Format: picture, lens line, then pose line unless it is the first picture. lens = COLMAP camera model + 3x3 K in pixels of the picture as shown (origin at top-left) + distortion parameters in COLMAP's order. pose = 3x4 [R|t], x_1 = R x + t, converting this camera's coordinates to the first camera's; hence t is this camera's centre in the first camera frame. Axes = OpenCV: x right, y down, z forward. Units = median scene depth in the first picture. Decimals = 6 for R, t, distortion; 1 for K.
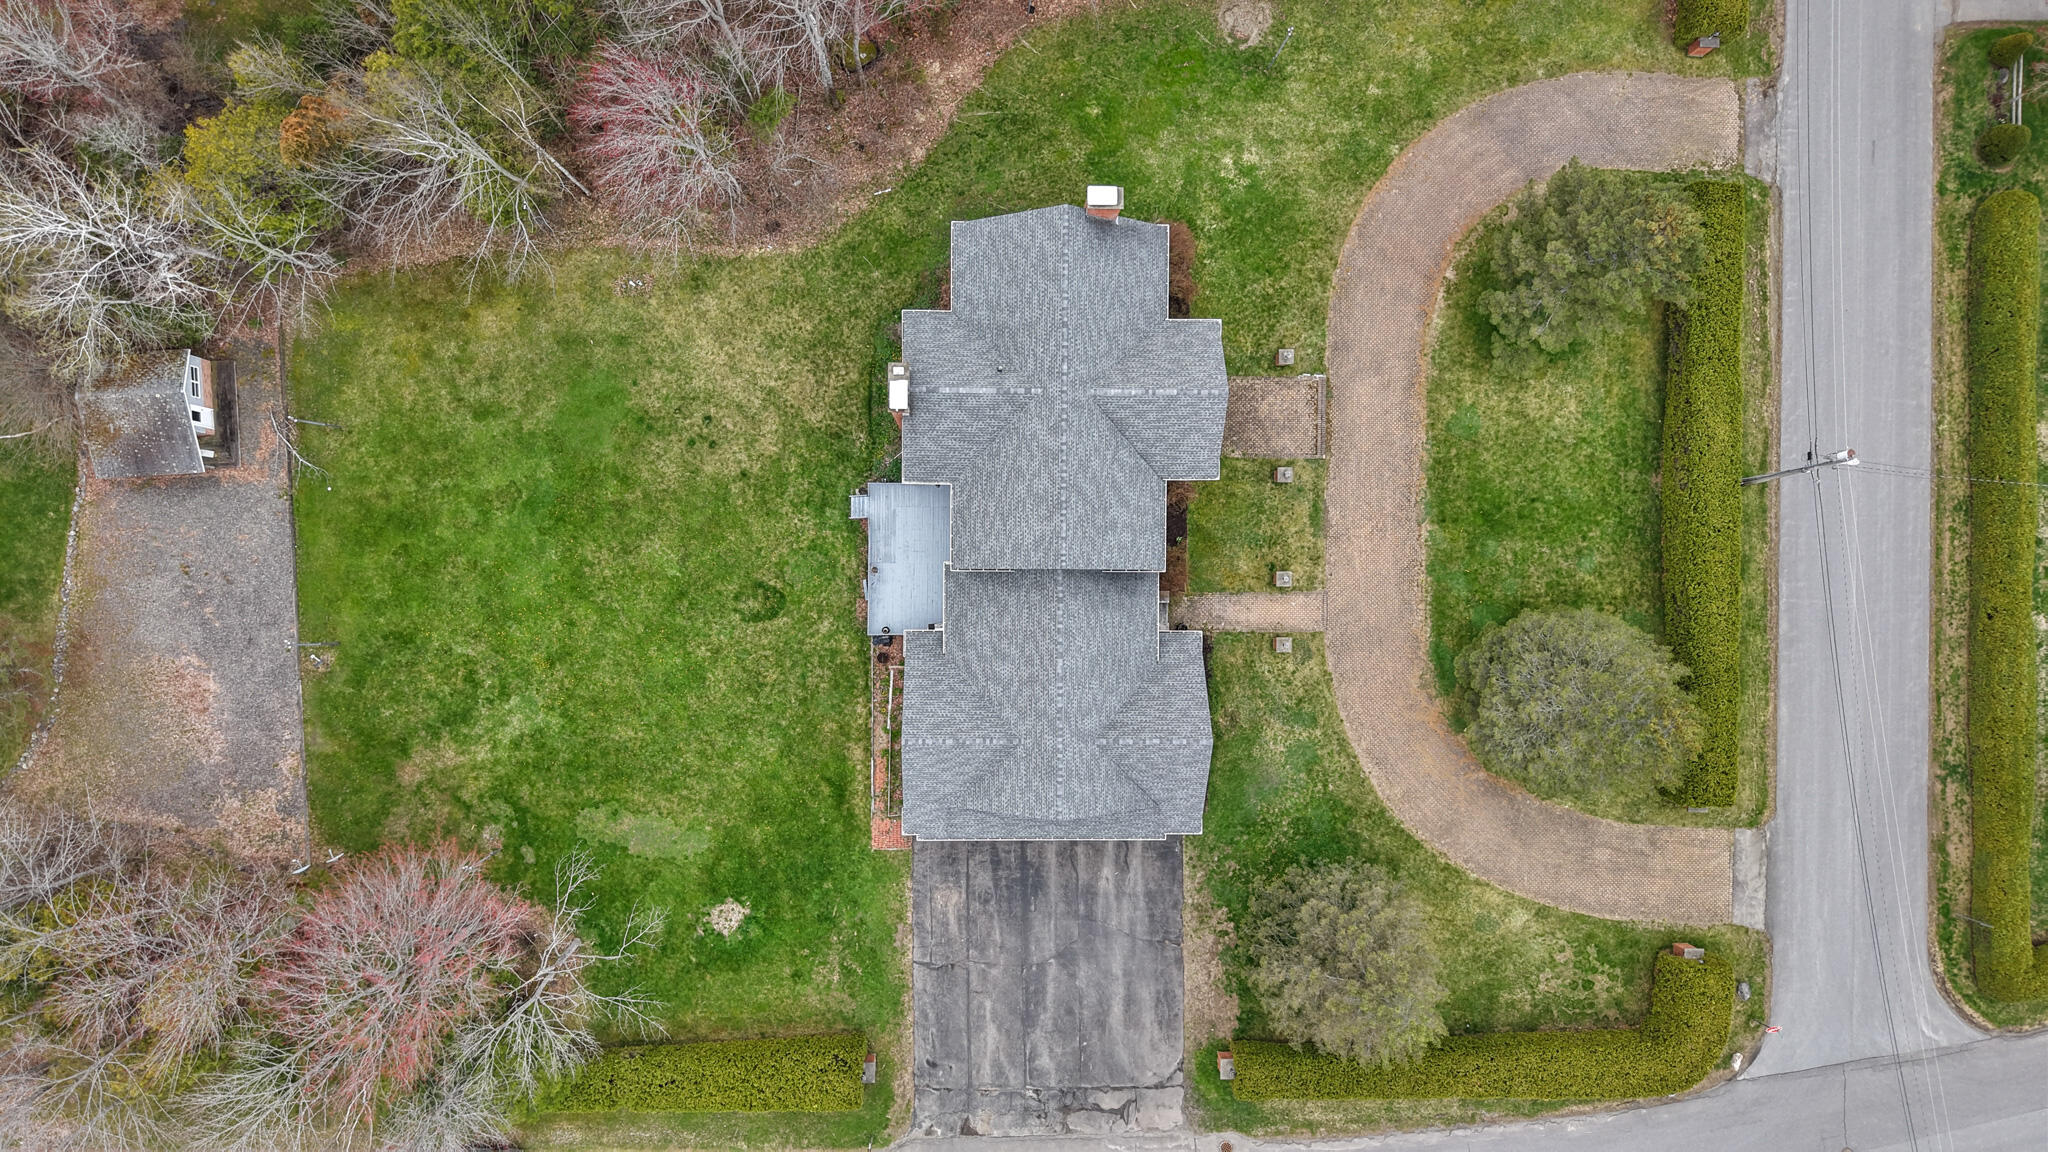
lens RADIAL K [[1395.5, 0, 1024.0], [0, 1395.5, 576.0], [0, 0, 1]] dist [0.067137, -0.081532]
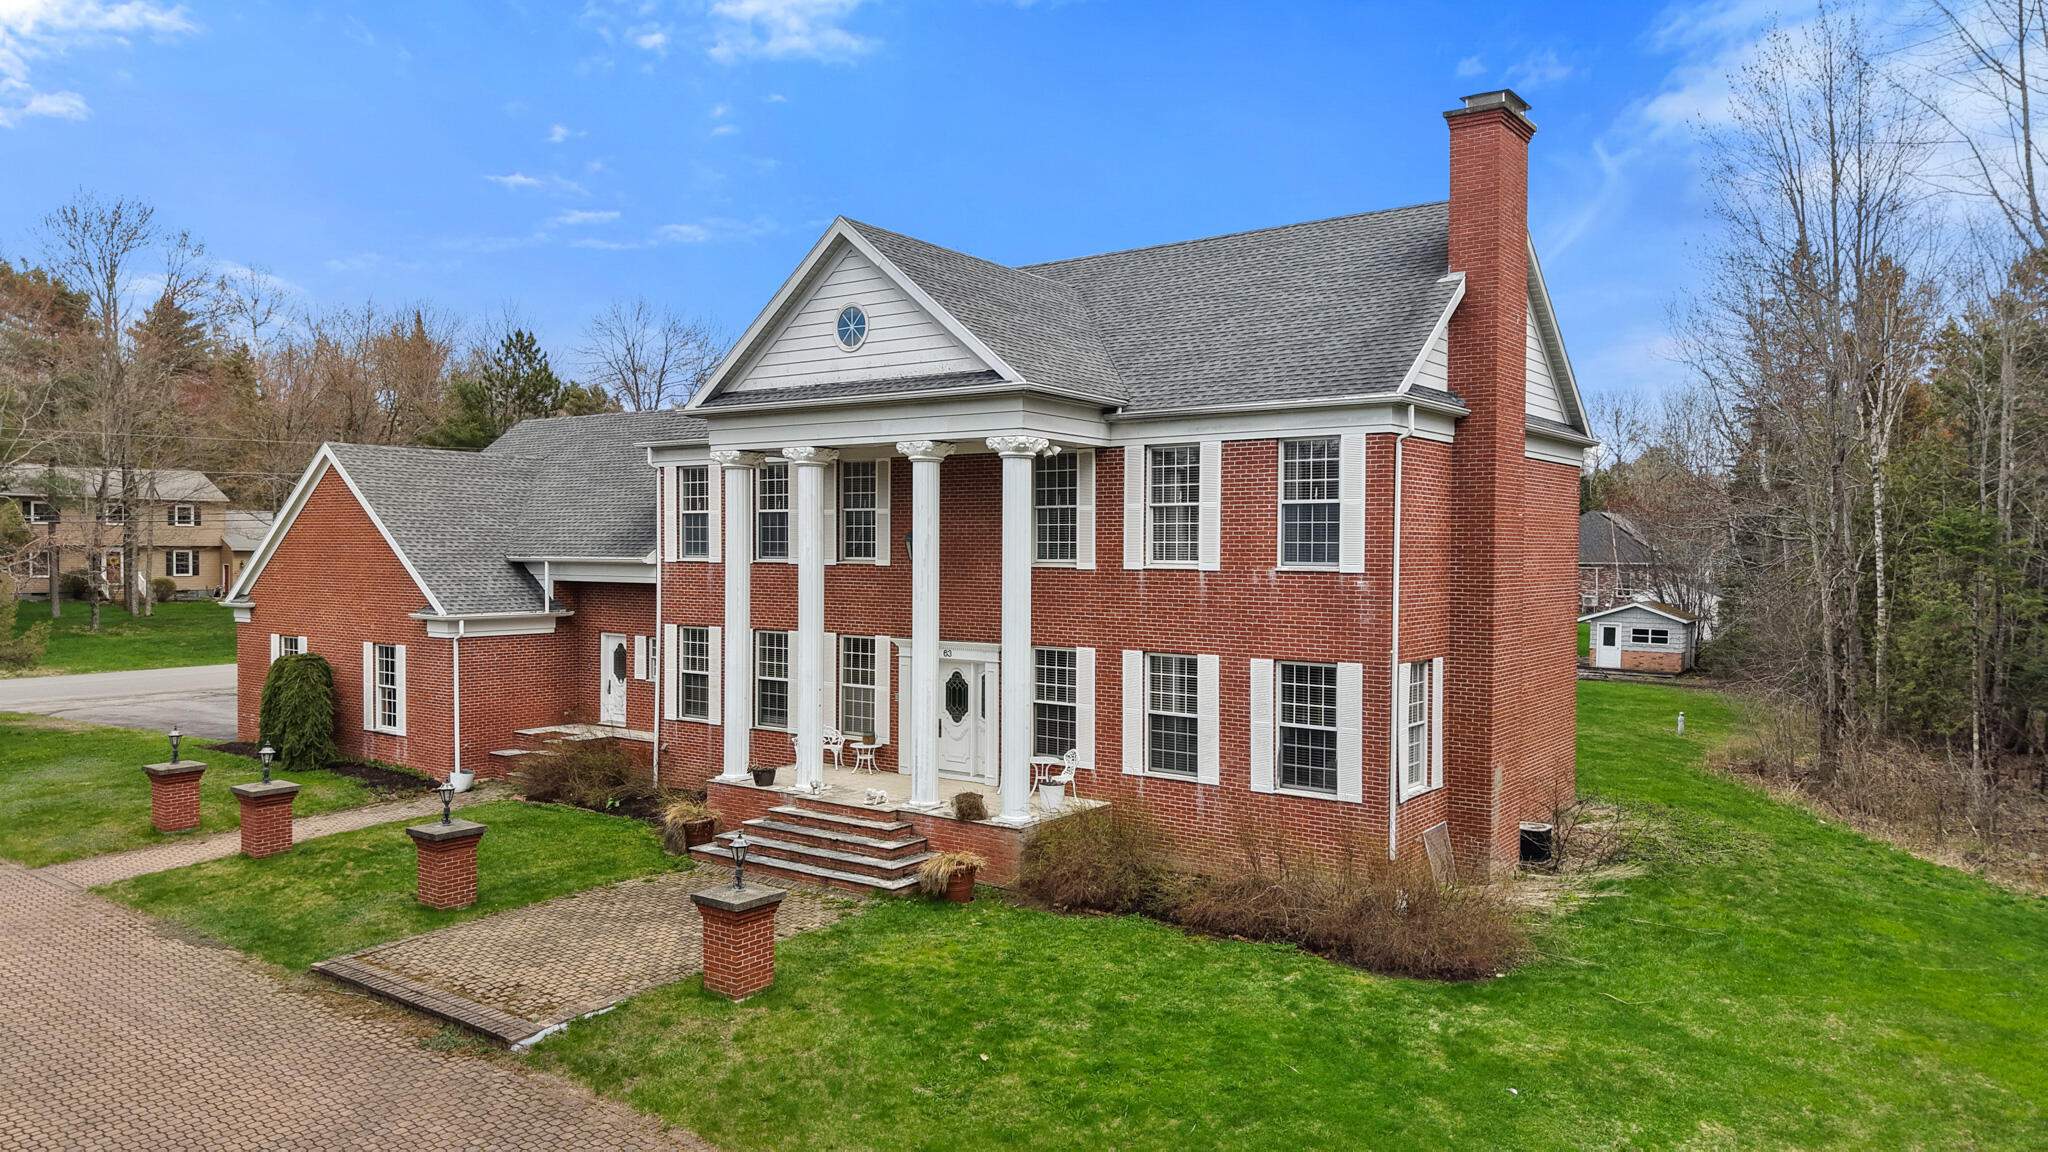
lens RADIAL K [[1380.5, 0, 1024.0], [0, 1380.5, 576.0], [0, 0, 1]] dist [0.008638, 0.004235]
pose [[-0.592541, -0.030949, -0.804945, 0.338761], [-0.804601, -0.025497, 0.593268, -0.322059], [-0.038885, 0.999196, -0.009794, 0.946933]]
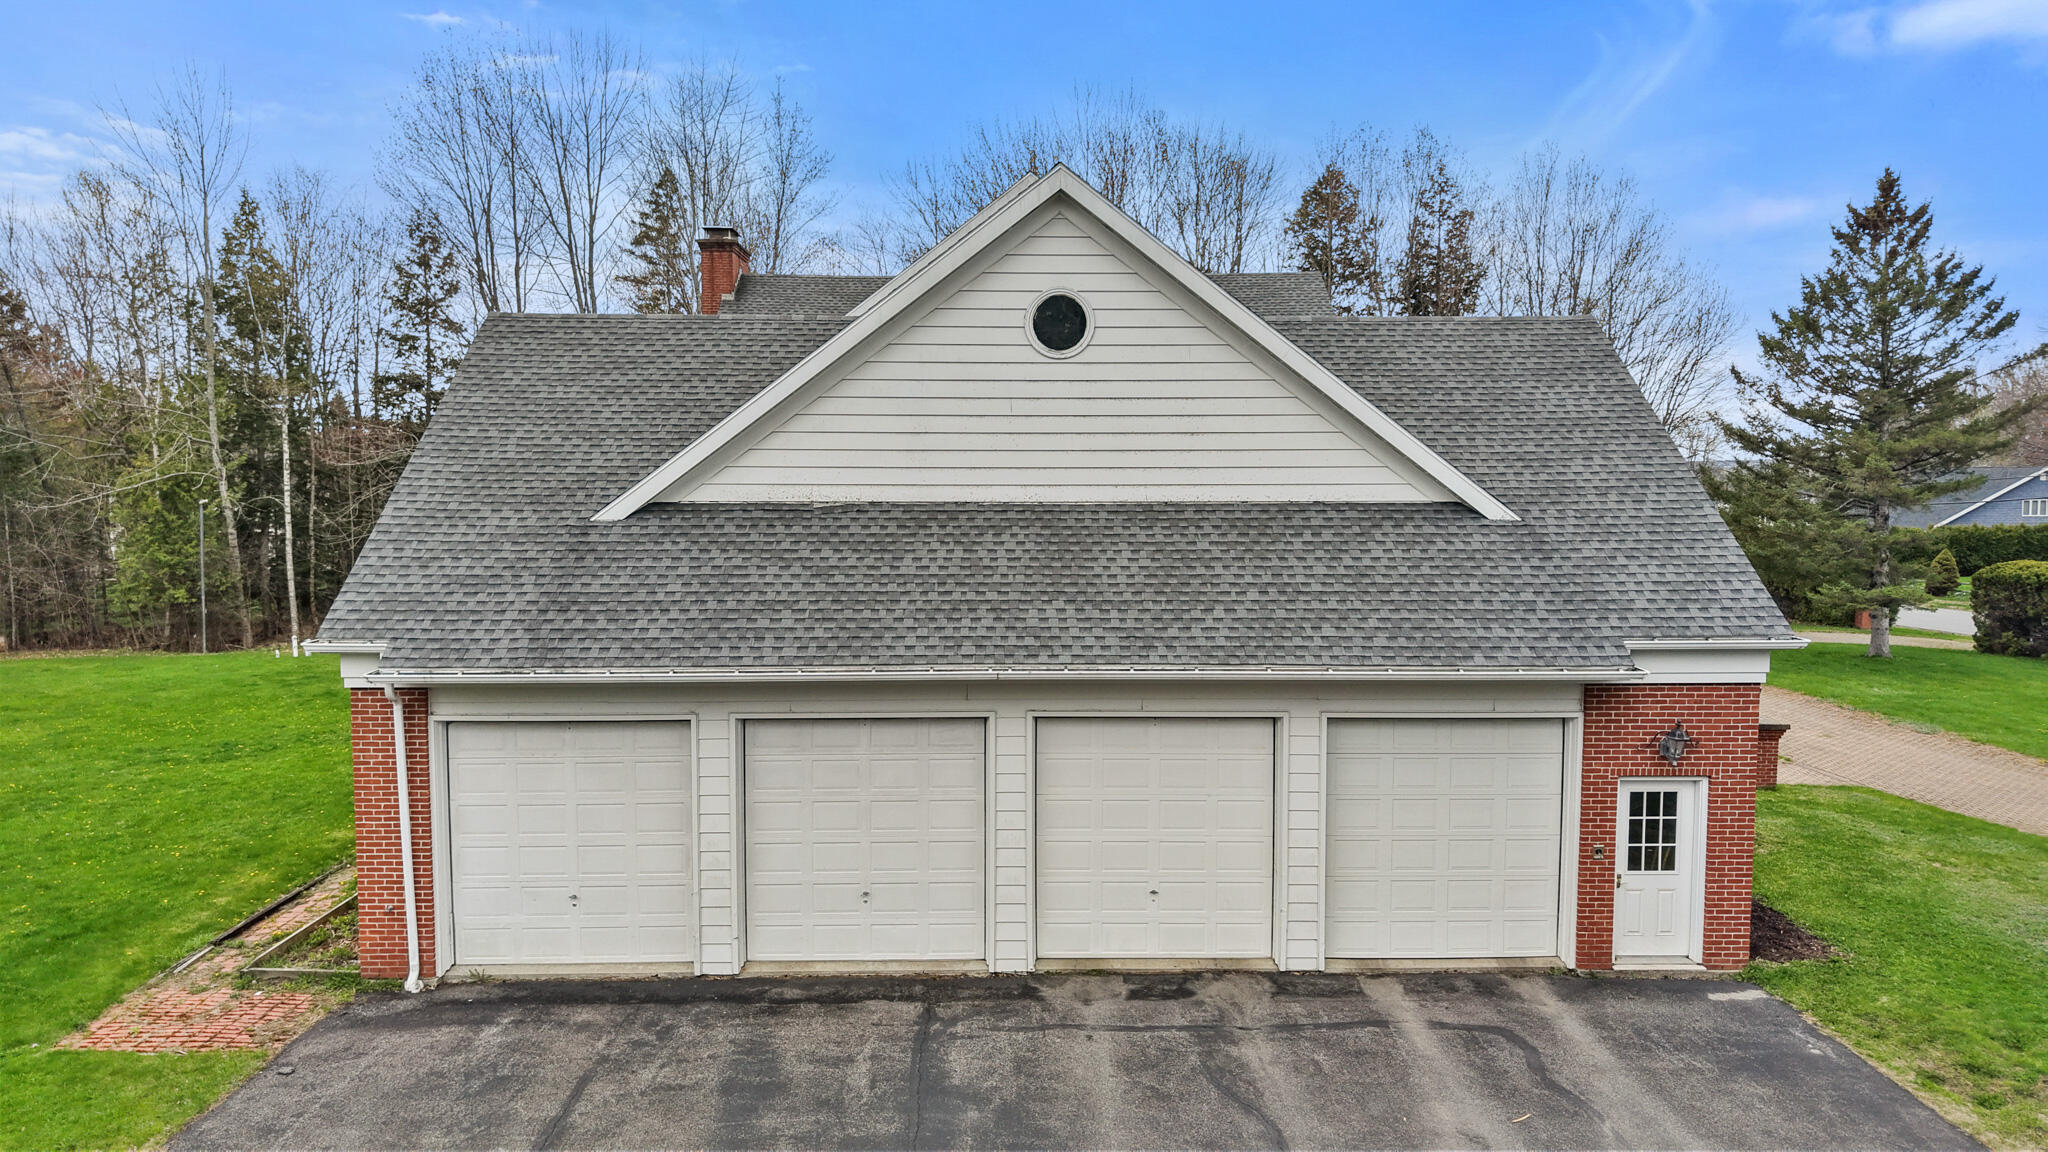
lens RADIAL K [[1391.3, 0, 1024.0], [0, 1391.3, 576.0], [0, 0, 1]] dist [0.003509, 0.001640]
pose [[0.998570, -0.049485, 0.020234, 0.011150], [0.023783, 0.072215, -0.997105, 0.363674], [0.047880, 0.996161, 0.073289, 0.931781]]
